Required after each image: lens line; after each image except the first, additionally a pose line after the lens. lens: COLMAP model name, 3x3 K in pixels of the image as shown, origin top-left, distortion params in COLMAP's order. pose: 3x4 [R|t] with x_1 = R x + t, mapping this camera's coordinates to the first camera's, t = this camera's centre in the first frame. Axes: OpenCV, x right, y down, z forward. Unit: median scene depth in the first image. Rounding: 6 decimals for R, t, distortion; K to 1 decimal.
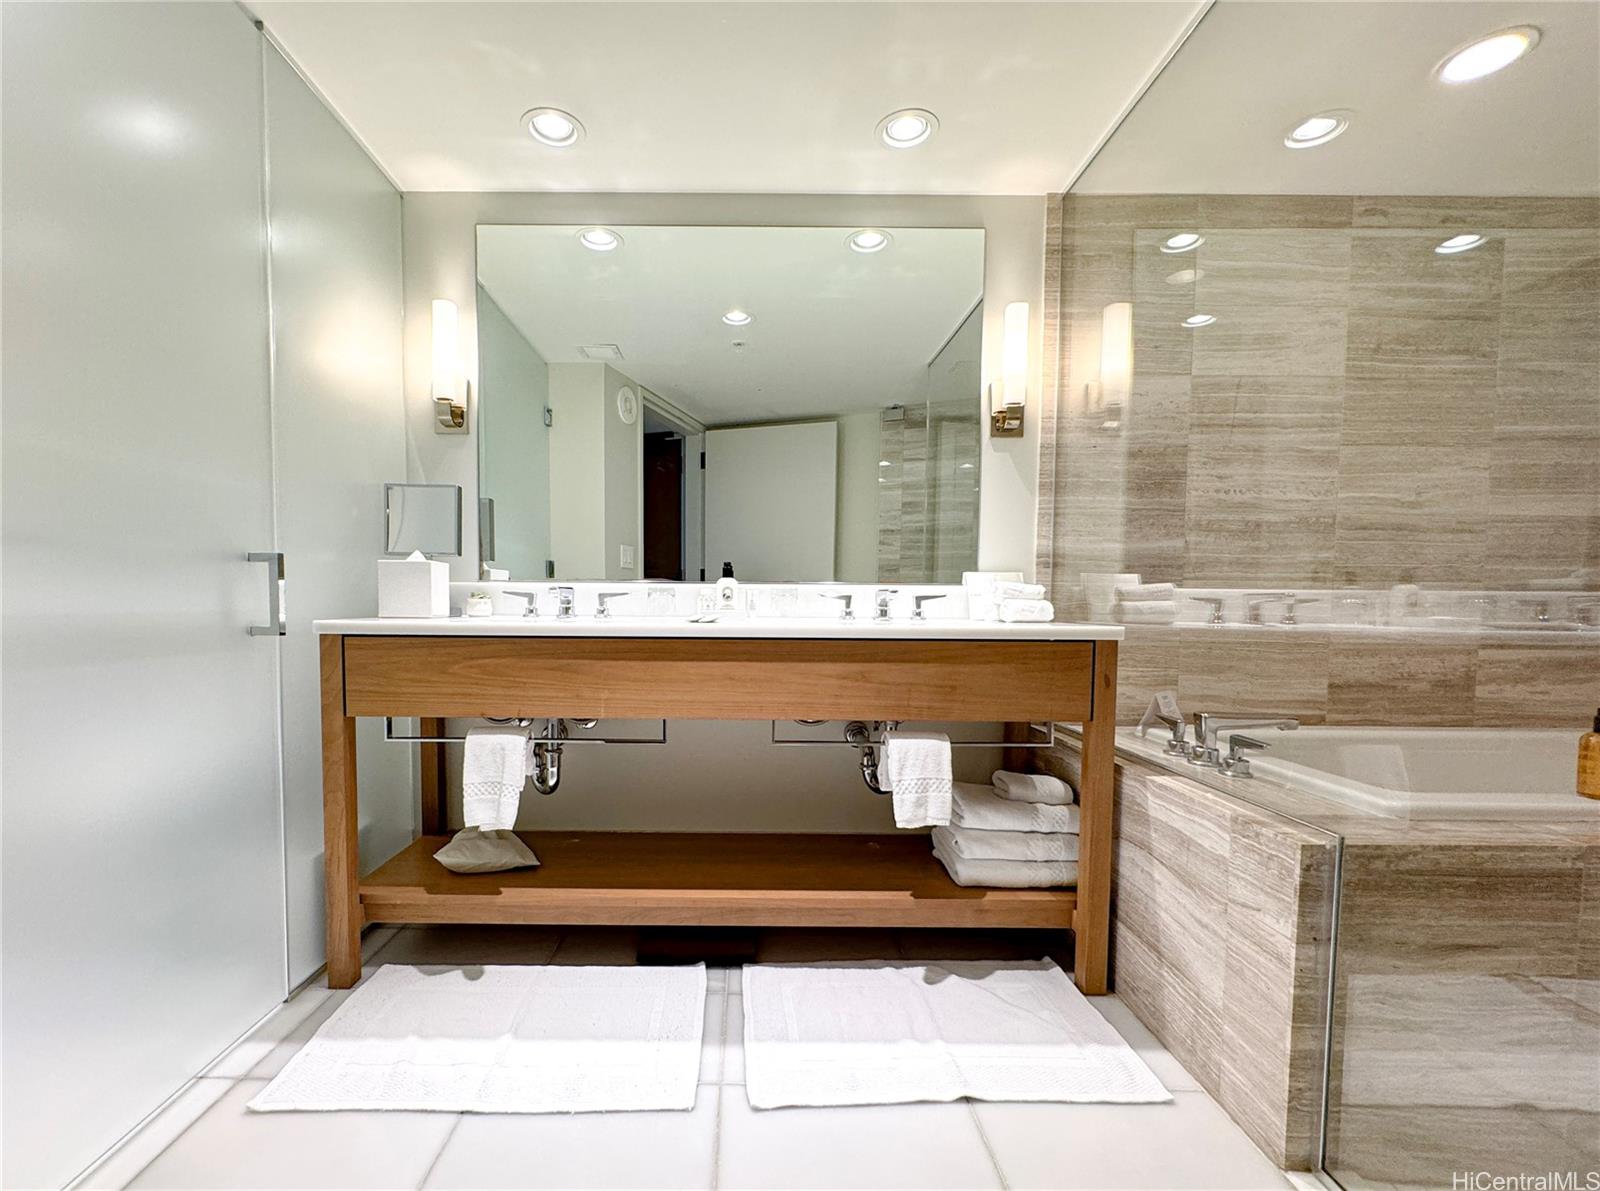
lens RADIAL K [[699.2, 0, 739.4], [0, 699.2, 638.1], [0, 0, 1]] dist [-0.004080, 0.001089]
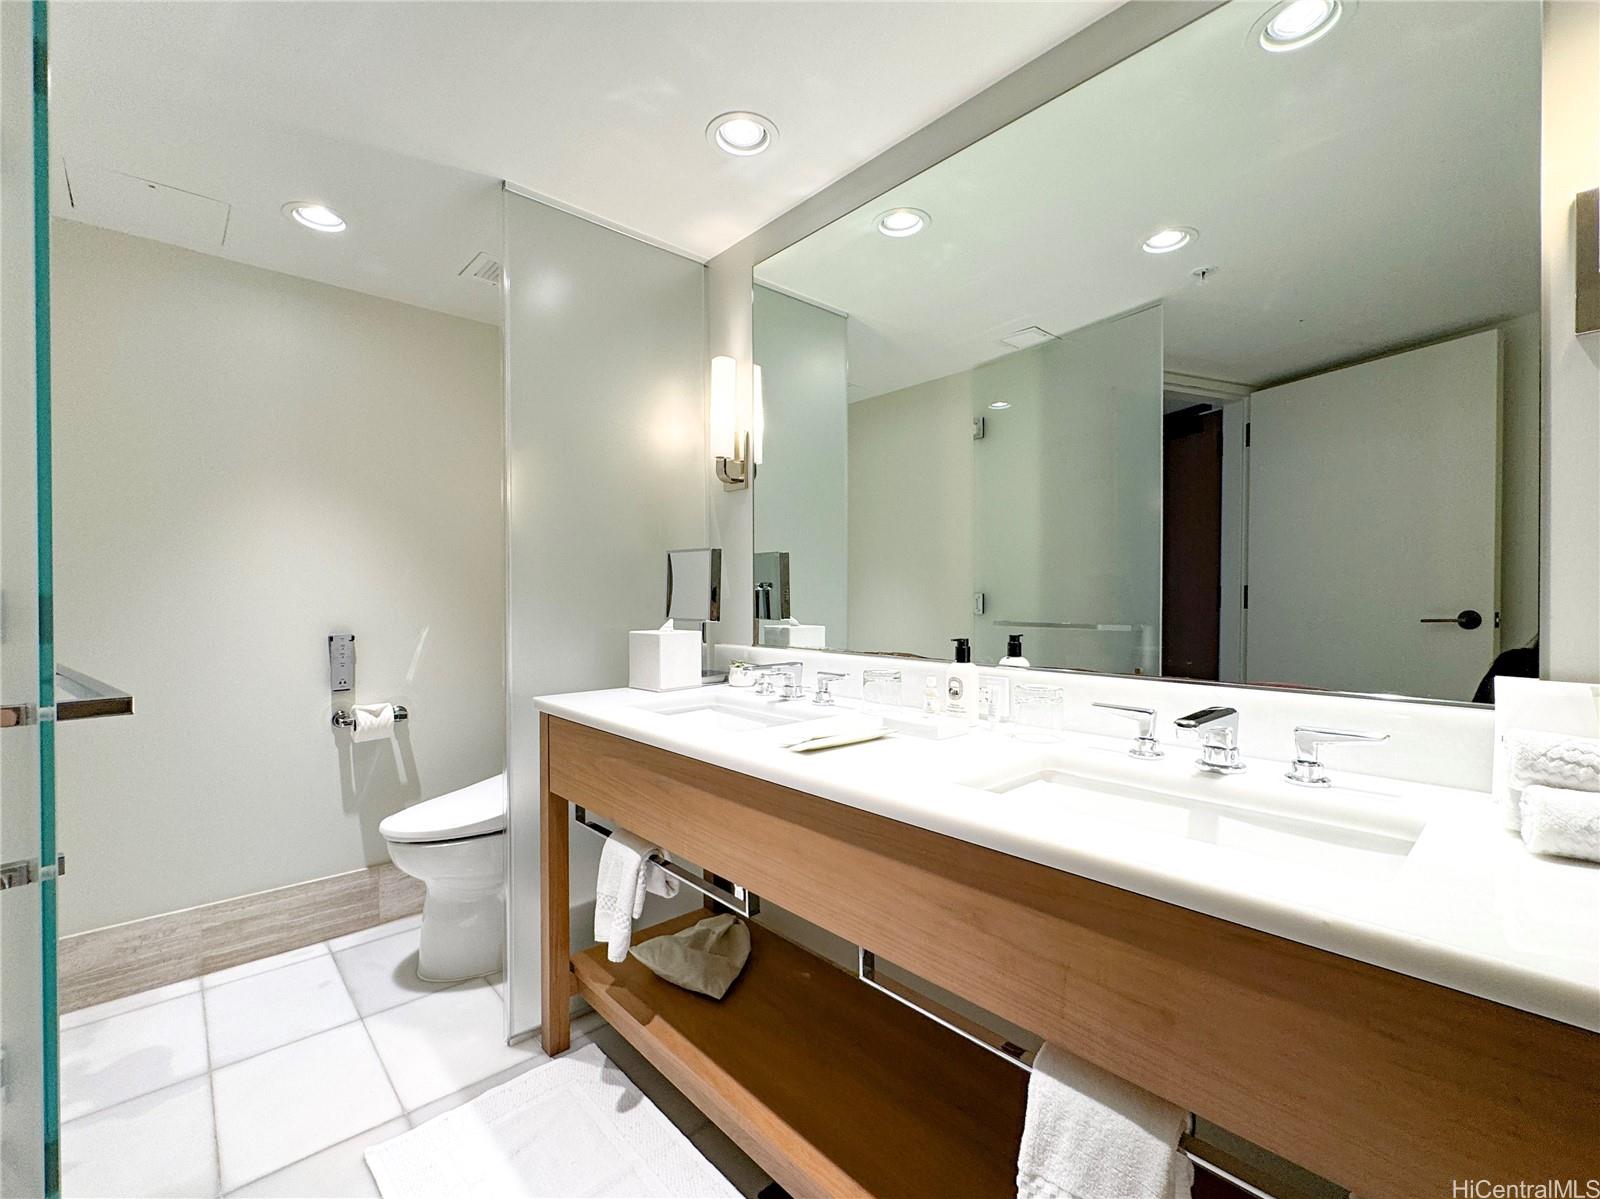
lens RADIAL K [[699.2, 0, 793.8], [0, 699.2, 597.2], [0, 0, 1]] dist [-0.004080, 0.001089]
pose [[0.676316, -0.005365, -0.736592, 0.390057], [-0.030567, 0.998908, -0.035341, -0.128953], [0.735977, 0.046417, 0.675413, 0.470859]]
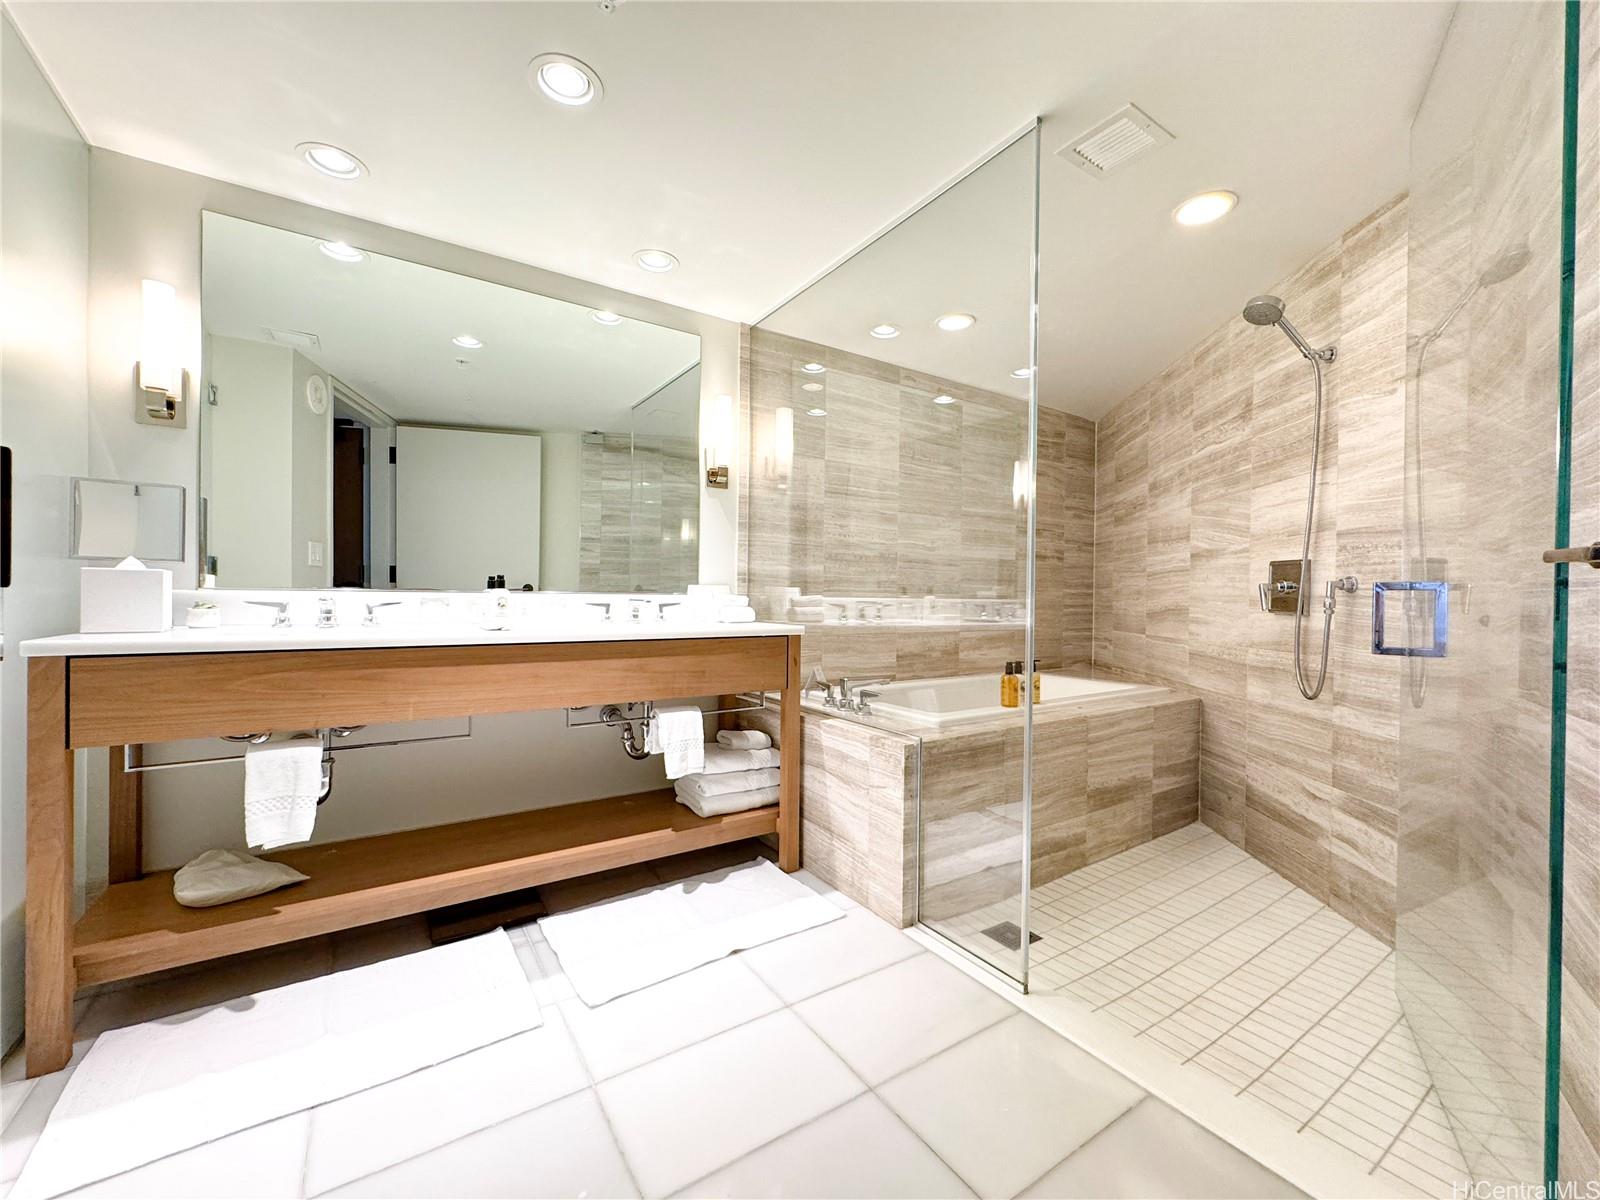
lens RADIAL K [[650.4, 0, 804.8], [0, 650.4, 599.1], [0, 0, 1]] dist [-0.004203, 0.000541]
pose [[0.826523, -0.000702, 0.562902, -0.220230], [0.024226, 0.999117, -0.034326, -0.022007], [-0.562381, 0.042008, 0.825810, -0.166664]]
